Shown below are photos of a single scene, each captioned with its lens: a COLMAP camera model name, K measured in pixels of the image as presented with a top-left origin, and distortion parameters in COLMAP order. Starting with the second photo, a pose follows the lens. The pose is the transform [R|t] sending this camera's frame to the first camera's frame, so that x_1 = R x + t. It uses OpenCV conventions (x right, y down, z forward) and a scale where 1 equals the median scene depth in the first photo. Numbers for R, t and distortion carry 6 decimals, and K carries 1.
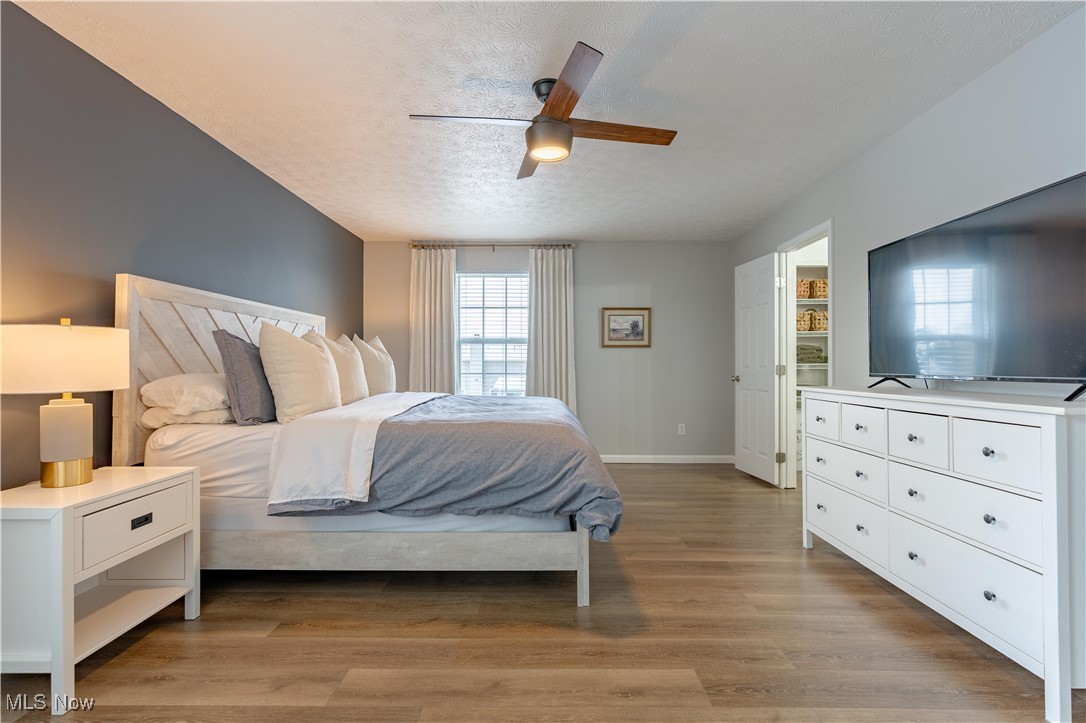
lens RADIAL K [[493.4, 0, 543.9], [0, 493.4, 362.8], [0, 0, 1]] dist [-0.001410, 0.000927]
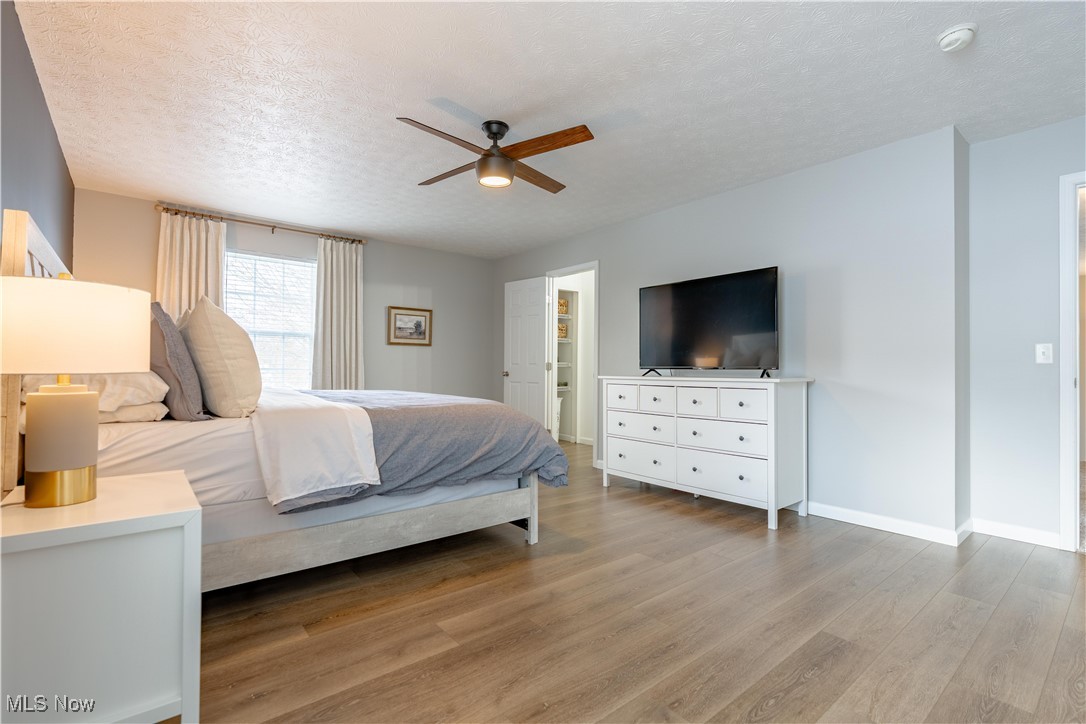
lens RADIAL K [[492.4, 0, 539.0], [0, 492.4, 362.8], [0, 0, 1]] dist [-0.004546, 0.000995]
pose [[0.774930, 0.013617, 0.631900, -0.715520], [-0.010295, 0.999907, -0.008922, 0.032496], [-0.631963, 0.000409, 0.774999, -0.002510]]
